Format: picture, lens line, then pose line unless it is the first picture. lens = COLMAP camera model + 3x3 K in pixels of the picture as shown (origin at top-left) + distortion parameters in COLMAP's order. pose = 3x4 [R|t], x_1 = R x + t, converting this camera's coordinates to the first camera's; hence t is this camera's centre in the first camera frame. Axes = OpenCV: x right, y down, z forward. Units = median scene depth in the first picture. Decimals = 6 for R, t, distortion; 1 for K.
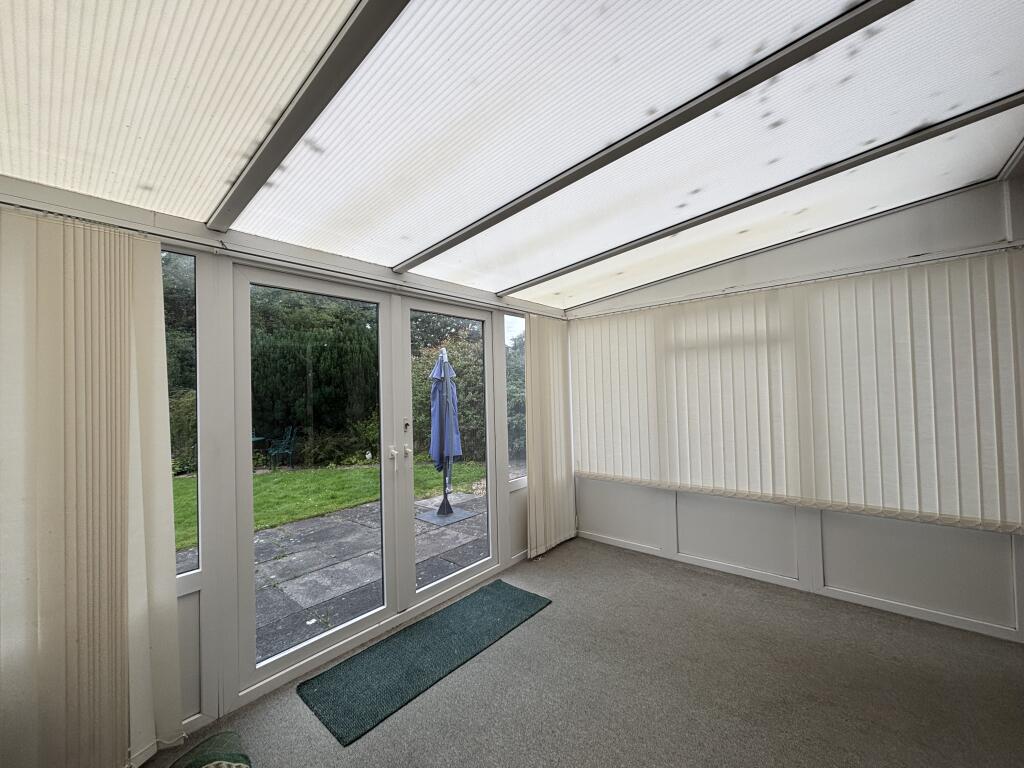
lens RADIAL K [[404.7, 0, 511.4], [0, 404.7, 384.1], [0, 0, 1]] dist [-0.000289, -0.000009]
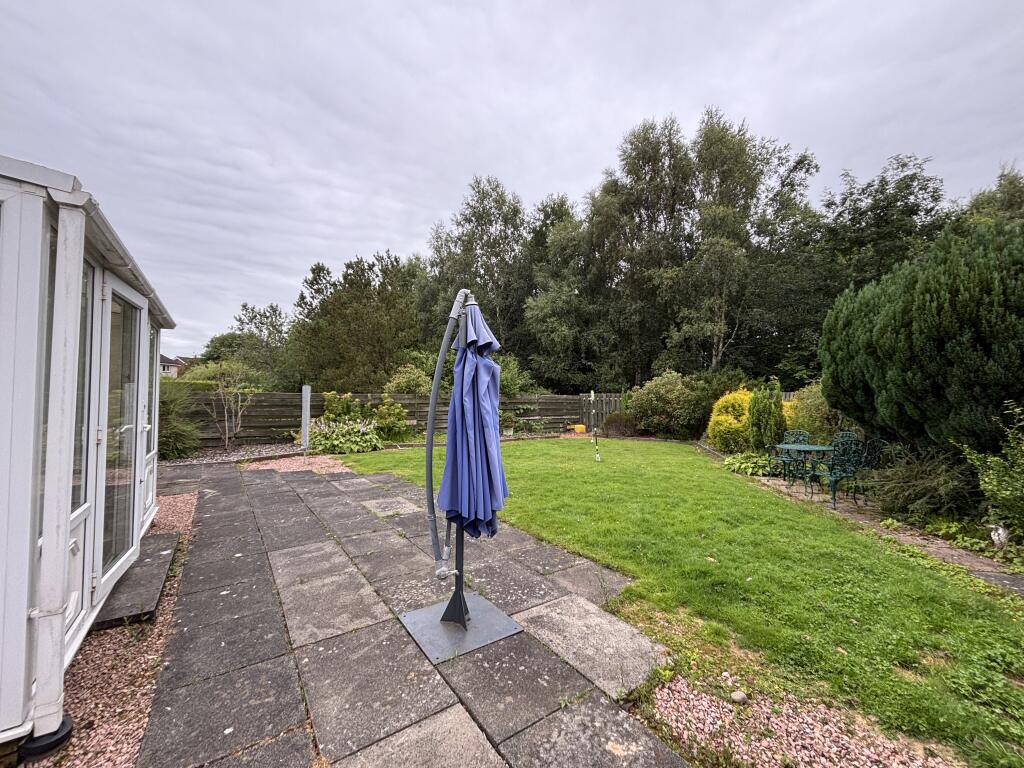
lens RADIAL K [[404.7, 0, 511.4], [0, 404.7, 384.1], [0, 0, 1]] dist [-0.000289, -0.000009]
pose [[-0.244359, -0.000487, -0.969685, 0.424680], [0.026846, 0.999613, -0.007267, 0.038341], [0.969313, -0.027808, -0.244251, 1.604738]]
